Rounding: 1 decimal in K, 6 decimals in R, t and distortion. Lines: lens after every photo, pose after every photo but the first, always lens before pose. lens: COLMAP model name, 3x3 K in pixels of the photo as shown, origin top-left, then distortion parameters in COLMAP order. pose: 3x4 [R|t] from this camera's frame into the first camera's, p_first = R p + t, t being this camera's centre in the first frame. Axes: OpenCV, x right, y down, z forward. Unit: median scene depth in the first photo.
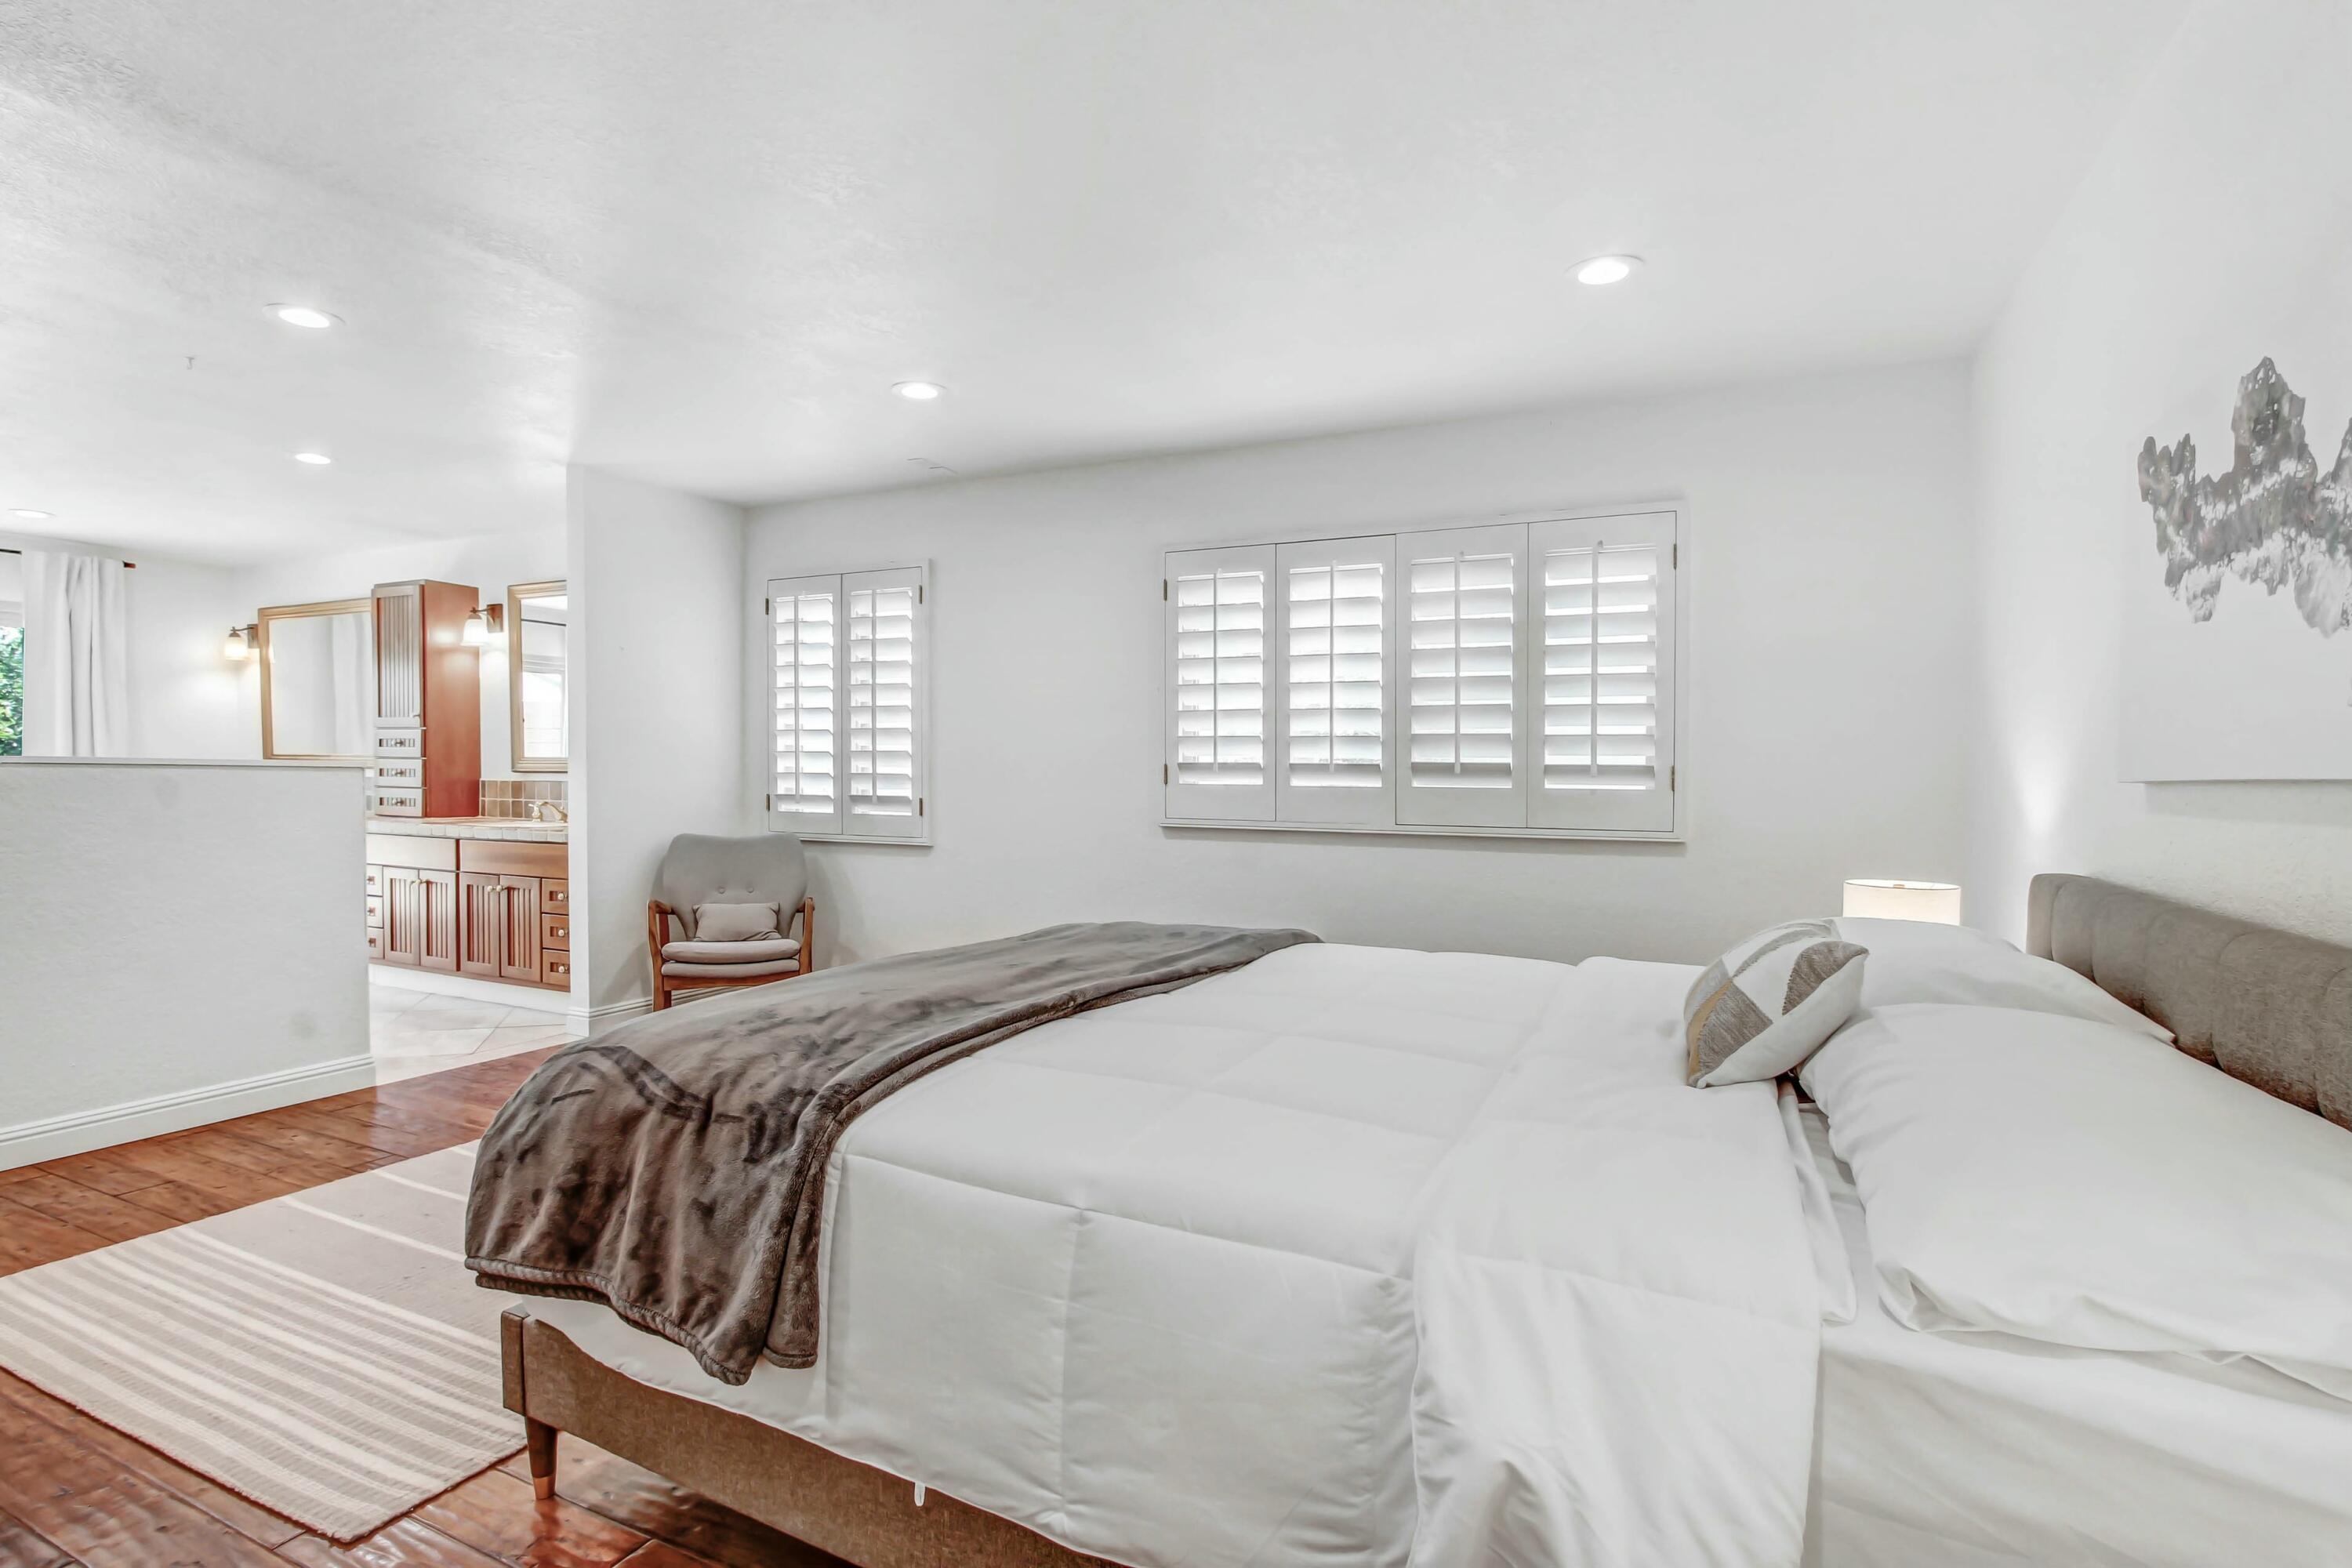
lens RADIAL K [[1142.4, 0, 1128.4], [0, 1142.4, 800.2], [0, 0, 1]] dist [-0.005583, -0.000760]
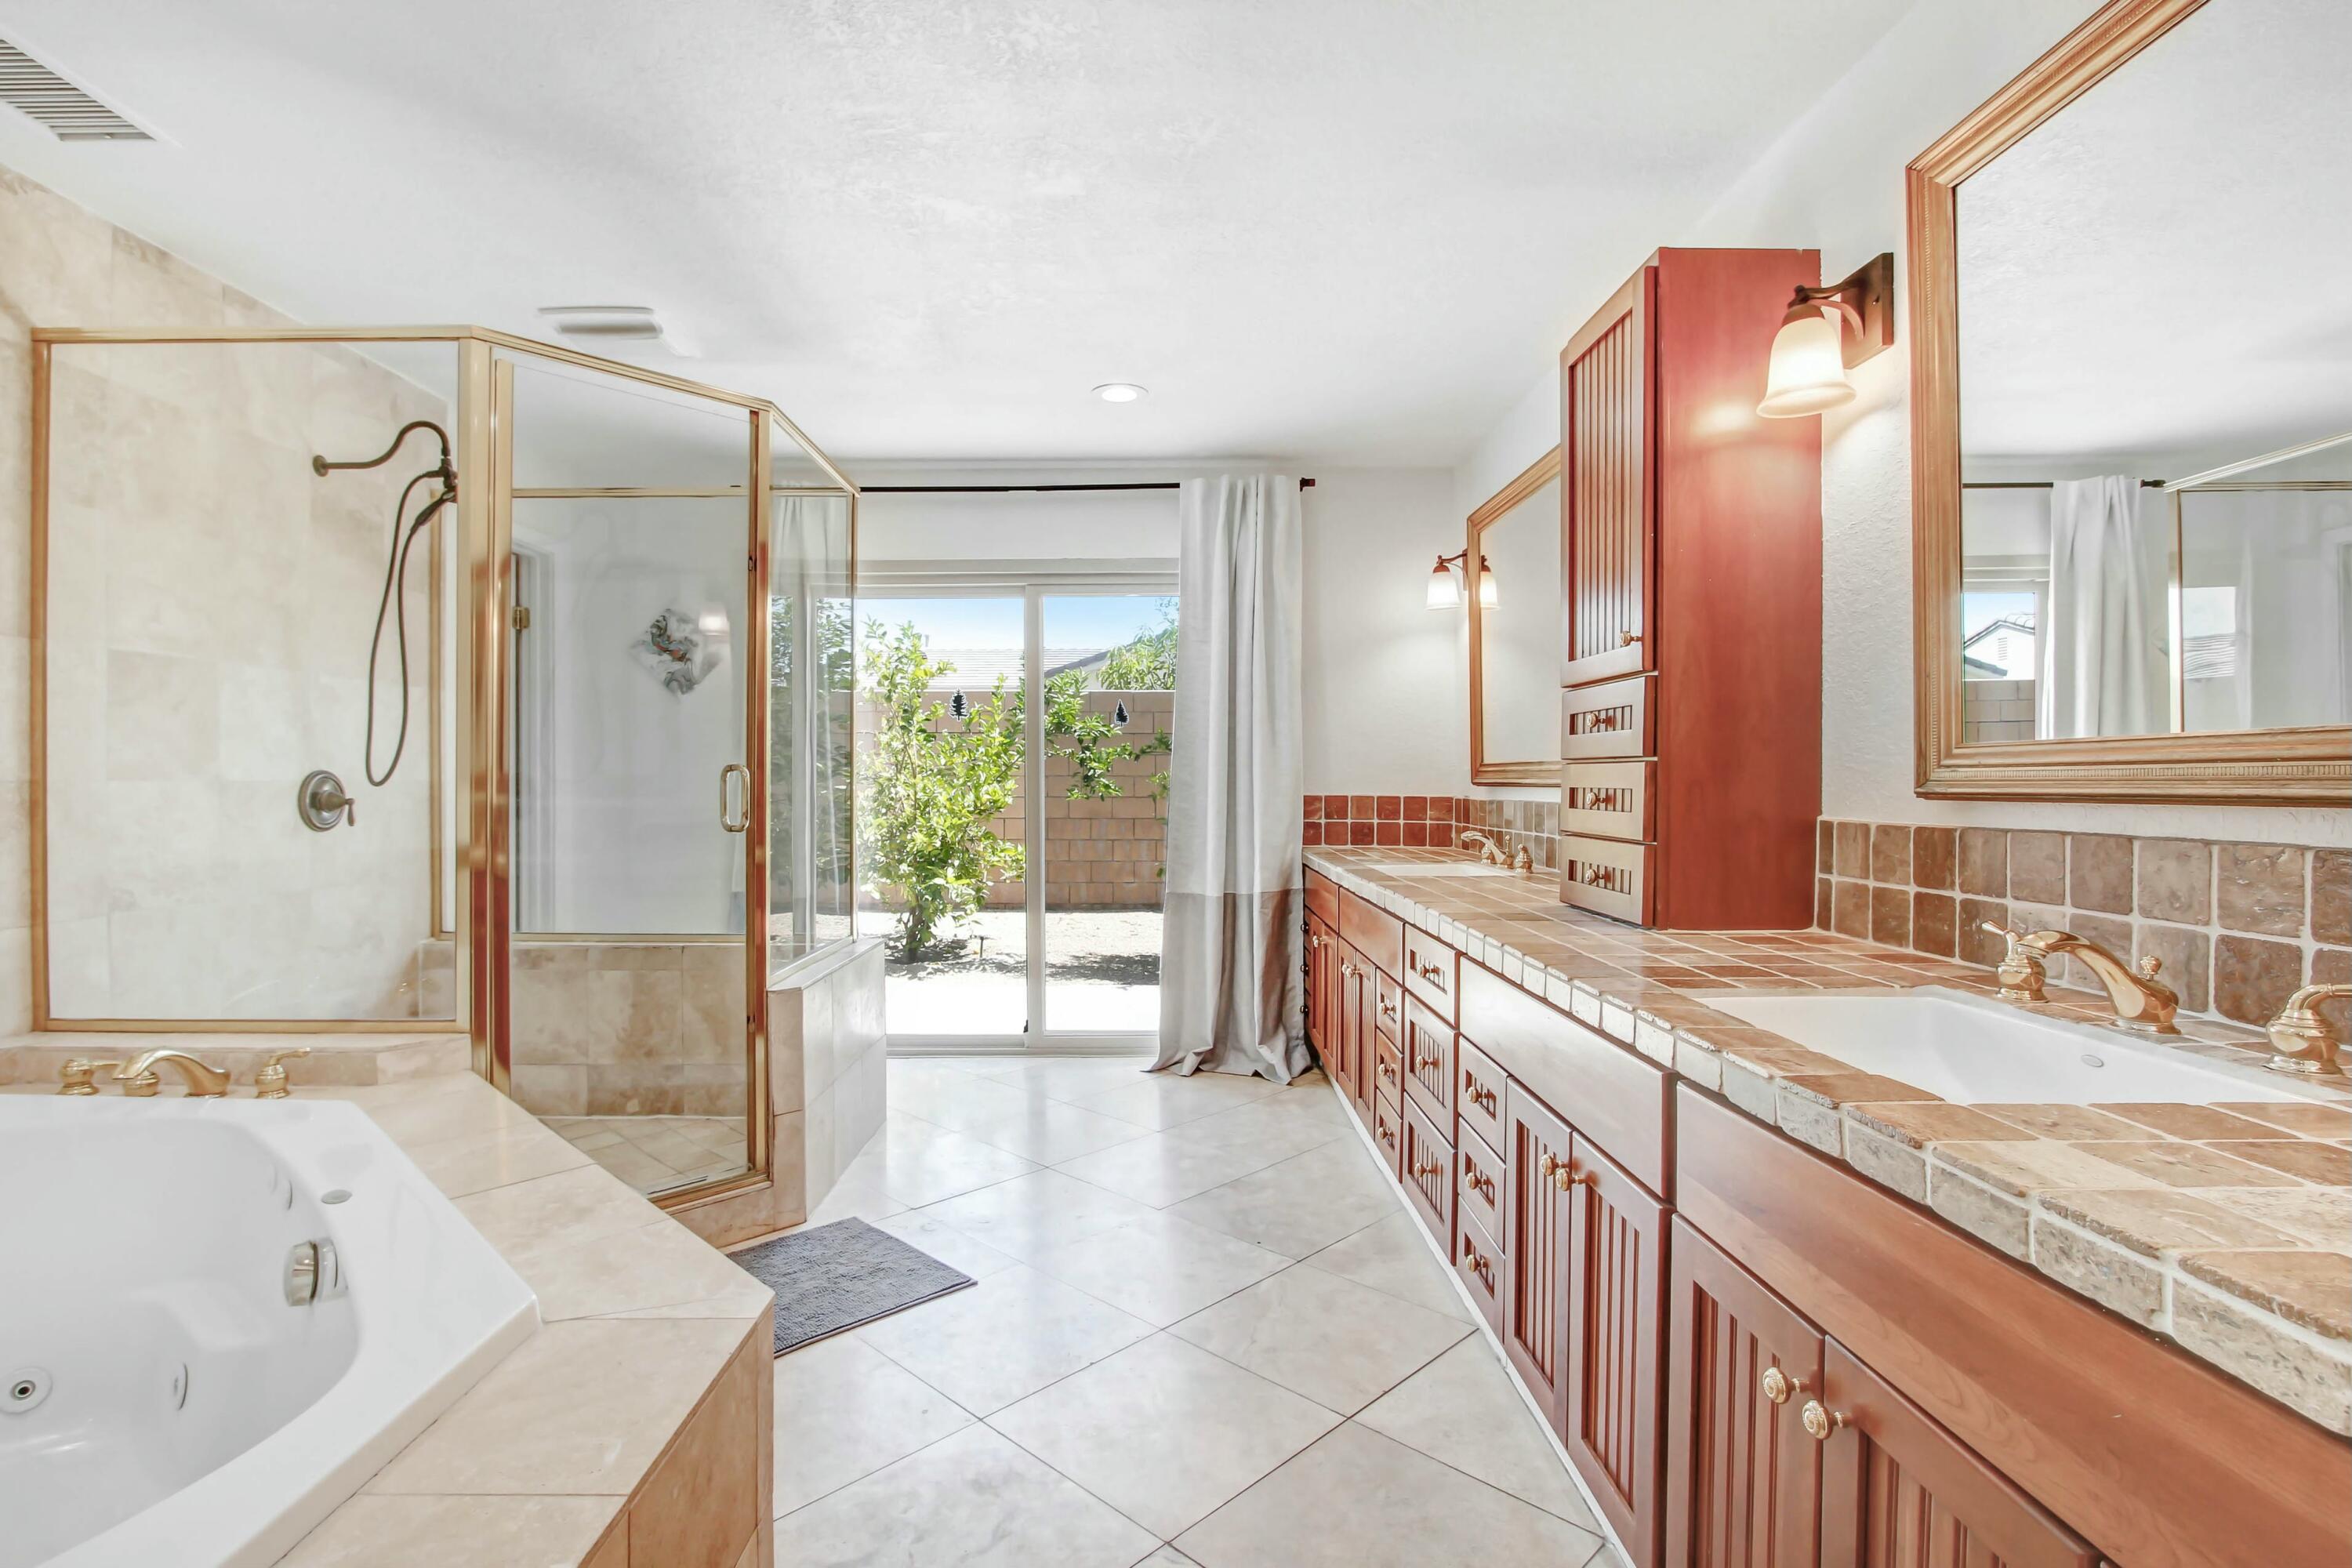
lens RADIAL K [[1142.4, 0, 1128.4], [0, 1142.4, 800.2], [0, 0, 1]] dist [-0.005583, -0.000760]
pose [[0.441601, 0.003292, -0.897205, -0.363416], [-0.021599, 0.999742, -0.006963, -0.017457], [0.896951, 0.022454, 0.441559, 0.681351]]
